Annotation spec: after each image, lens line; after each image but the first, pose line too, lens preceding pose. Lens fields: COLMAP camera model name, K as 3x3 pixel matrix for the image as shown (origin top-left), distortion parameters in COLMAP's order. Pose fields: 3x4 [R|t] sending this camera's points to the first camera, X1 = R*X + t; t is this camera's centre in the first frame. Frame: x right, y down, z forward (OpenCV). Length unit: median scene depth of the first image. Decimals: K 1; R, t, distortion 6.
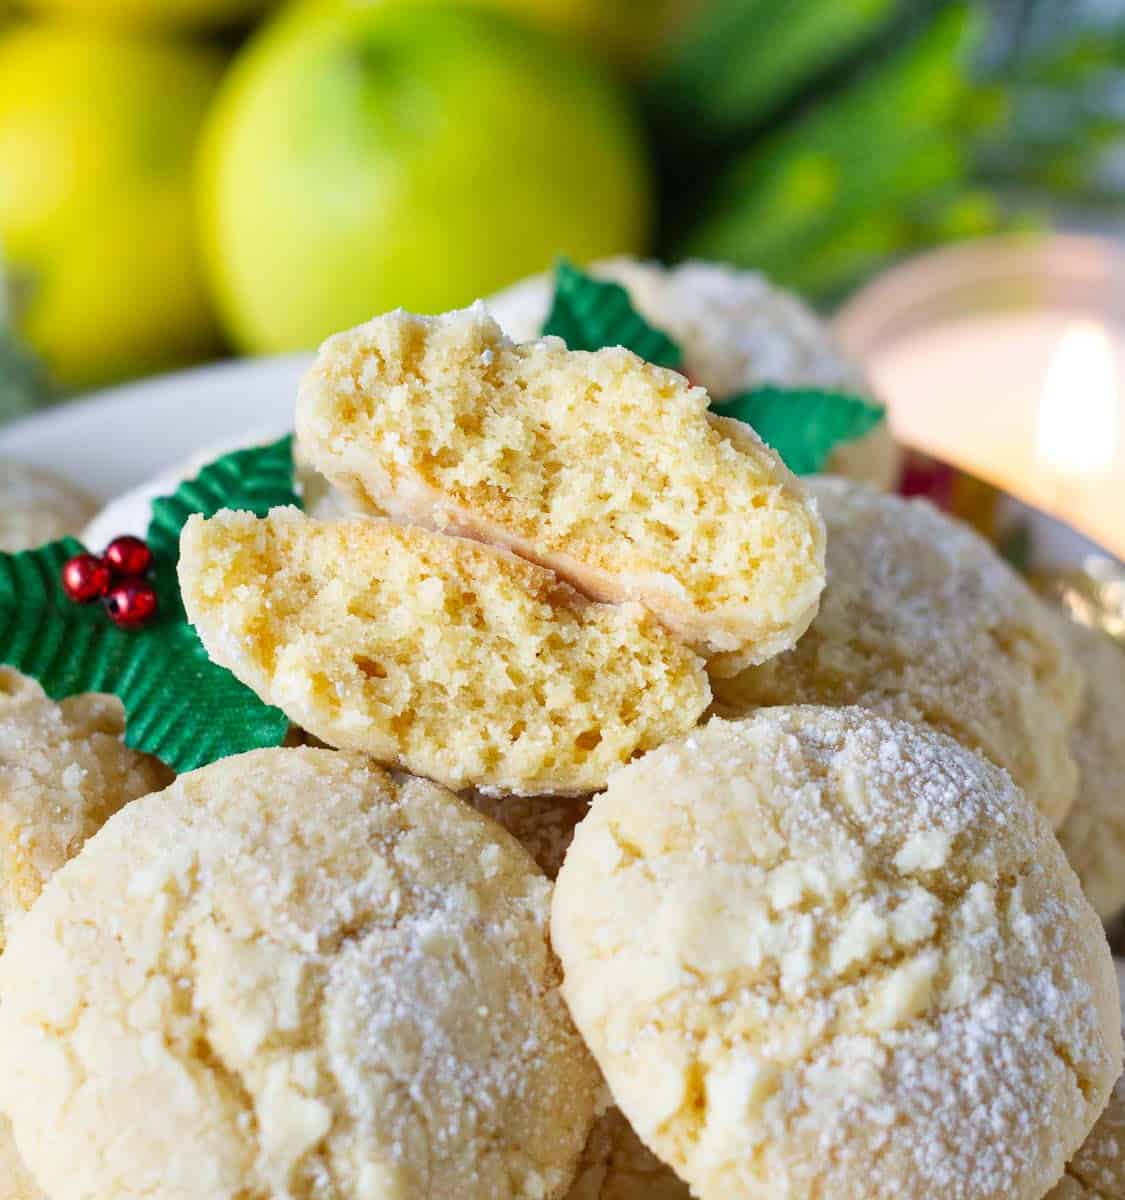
lens RADIAL K [[4475.6, 0, 563.2], [0, 4475.6, 599.3], [0, 0, 1]] dist [0.103526, 0.000000]
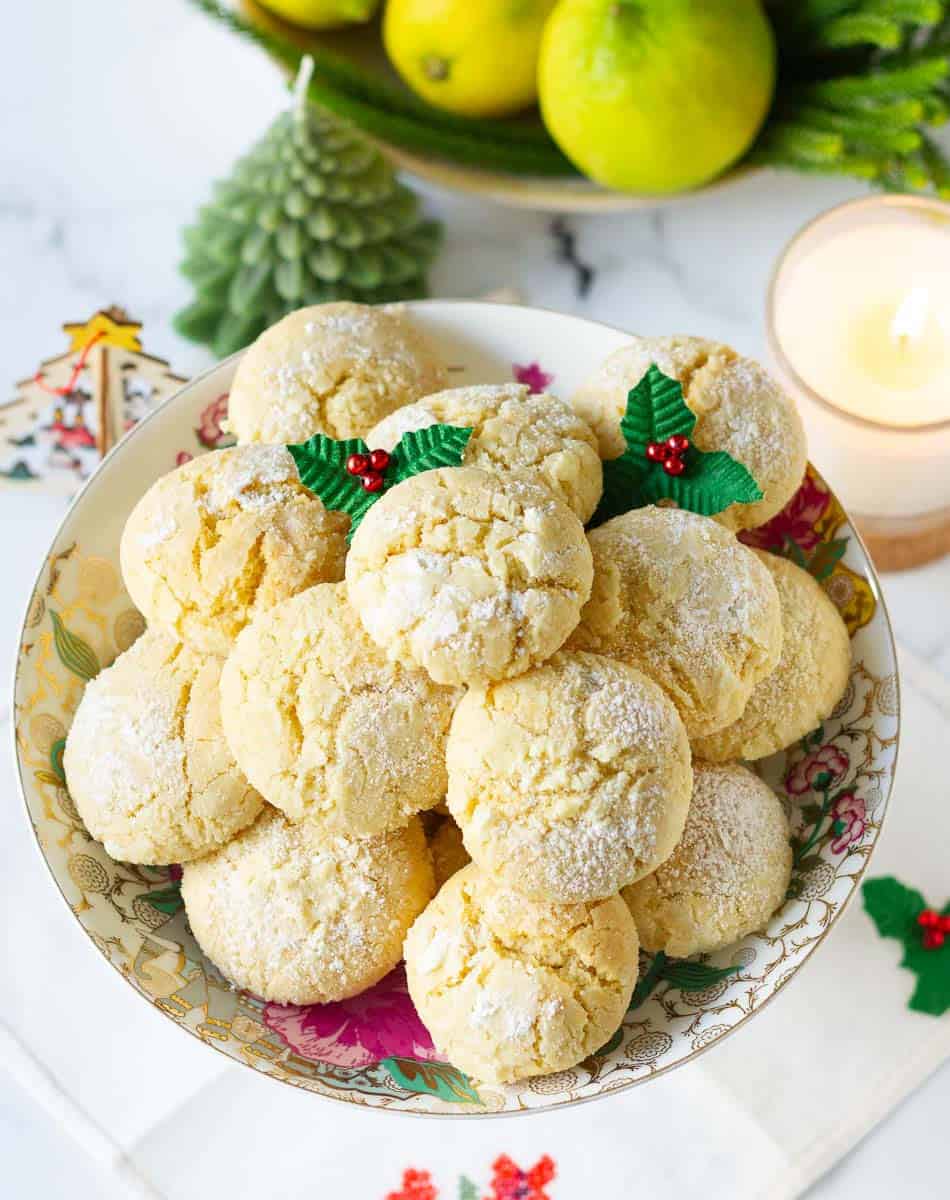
lens RADIAL K [[3808.5, 0, 473.7], [0, 3808.5, 600.9], [0, 0, 1]] dist [-0.081267, 0.000000]
pose [[0.892229, 0.400563, -0.208509, 0.404374], [-0.304516, 0.874638, 0.377198, -0.743359], [0.333462, -0.273052, 0.902356, -0.786985]]
